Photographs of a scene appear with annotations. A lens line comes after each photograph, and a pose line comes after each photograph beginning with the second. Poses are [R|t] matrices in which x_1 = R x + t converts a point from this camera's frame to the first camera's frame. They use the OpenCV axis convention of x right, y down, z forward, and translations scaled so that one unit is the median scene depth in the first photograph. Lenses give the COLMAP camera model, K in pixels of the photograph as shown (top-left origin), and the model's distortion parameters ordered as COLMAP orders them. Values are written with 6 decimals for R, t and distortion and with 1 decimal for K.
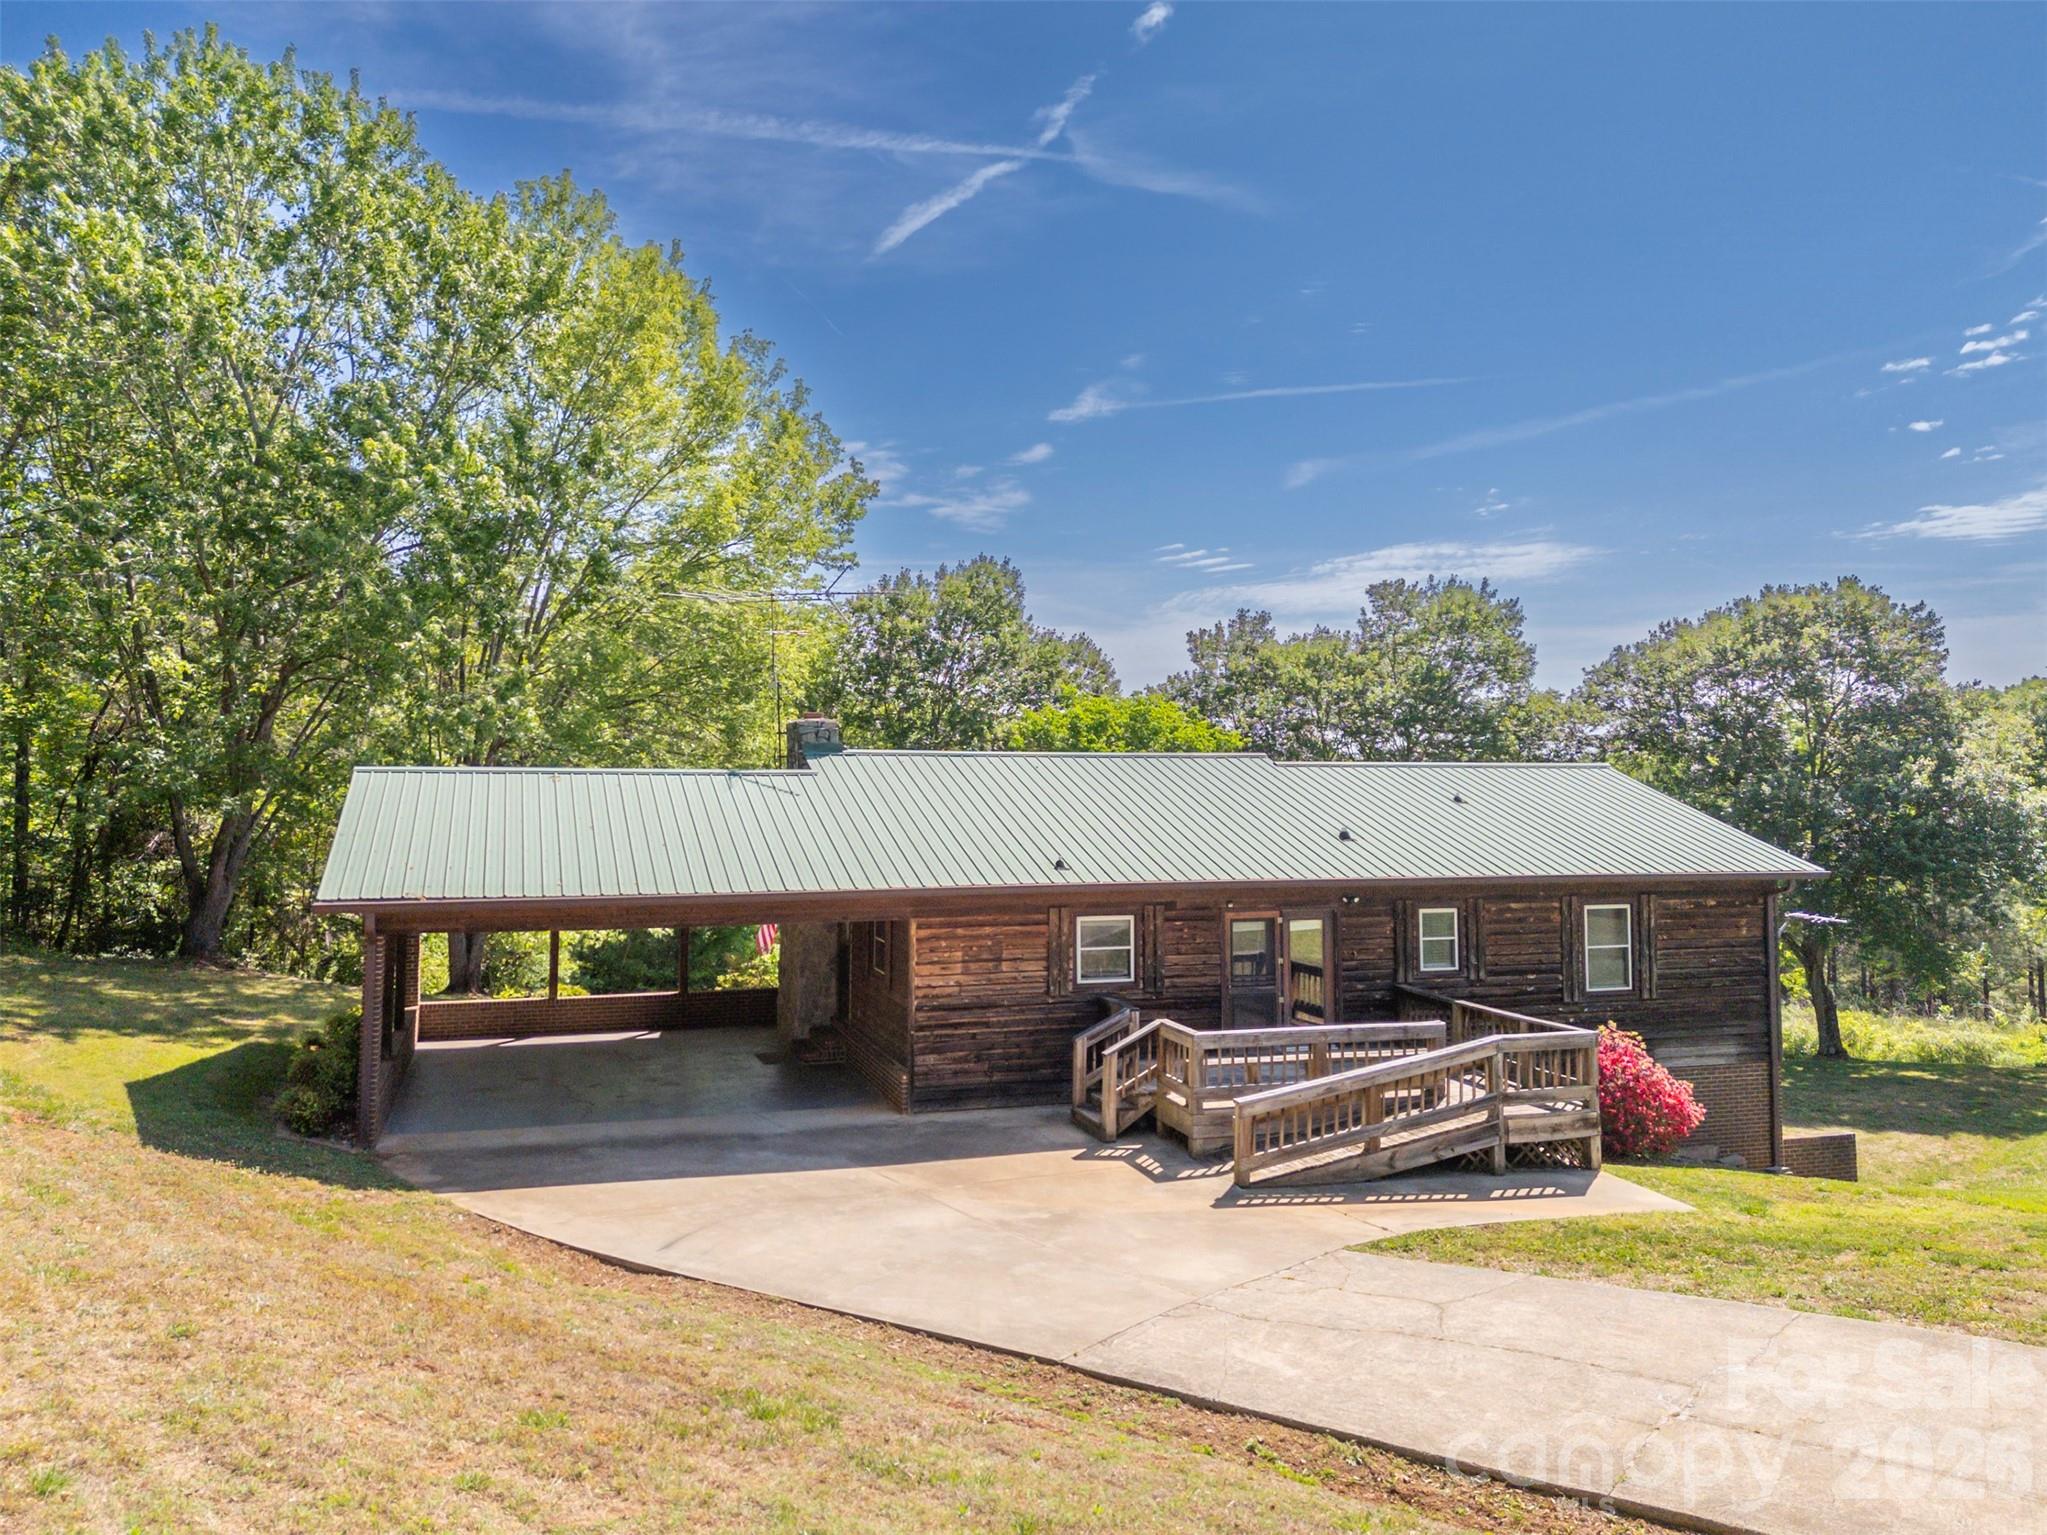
lens RADIAL K [[1328.9, 0, 886.5], [0, 1328.9, 793.6], [0, 0, 1]] dist [0.083991, -0.063389]
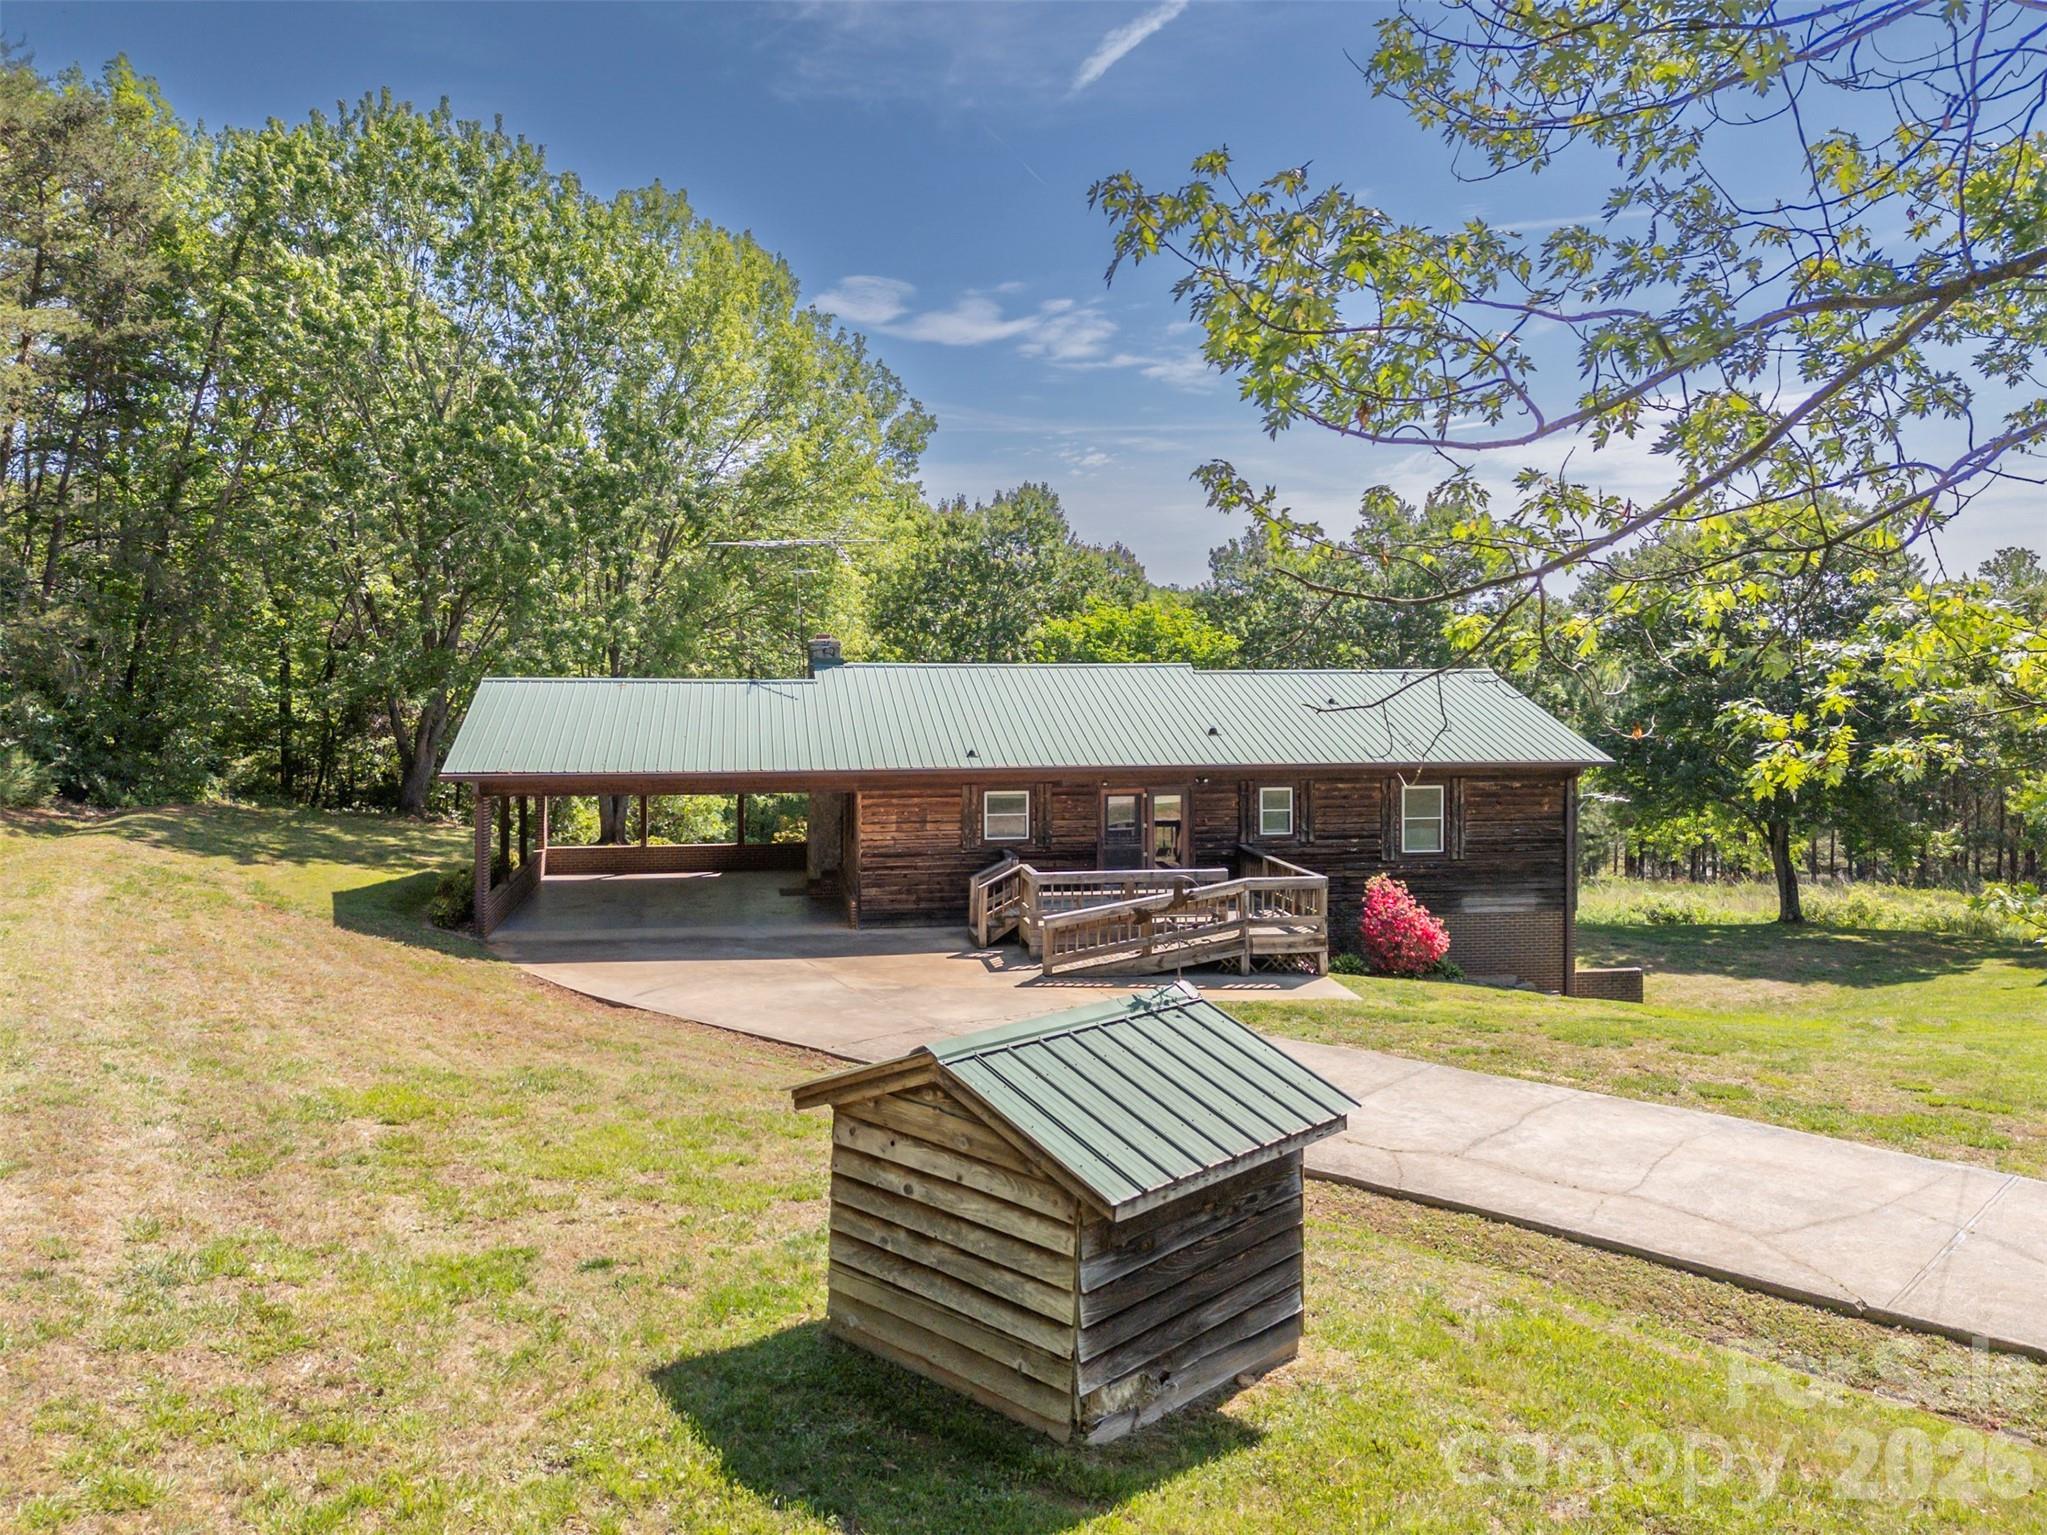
lens RADIAL K [[1461.2, 0, 1023.5], [0, 1461.2, 767.5], [0, 0, 1]] dist [0.100476, -0.097816]
pose [[0.991326, 0.010452, -0.131011, 0.347673], [0.000010, 0.996827, 0.079604, -0.047228], [0.131427, -0.078915, 0.988180, -0.435958]]
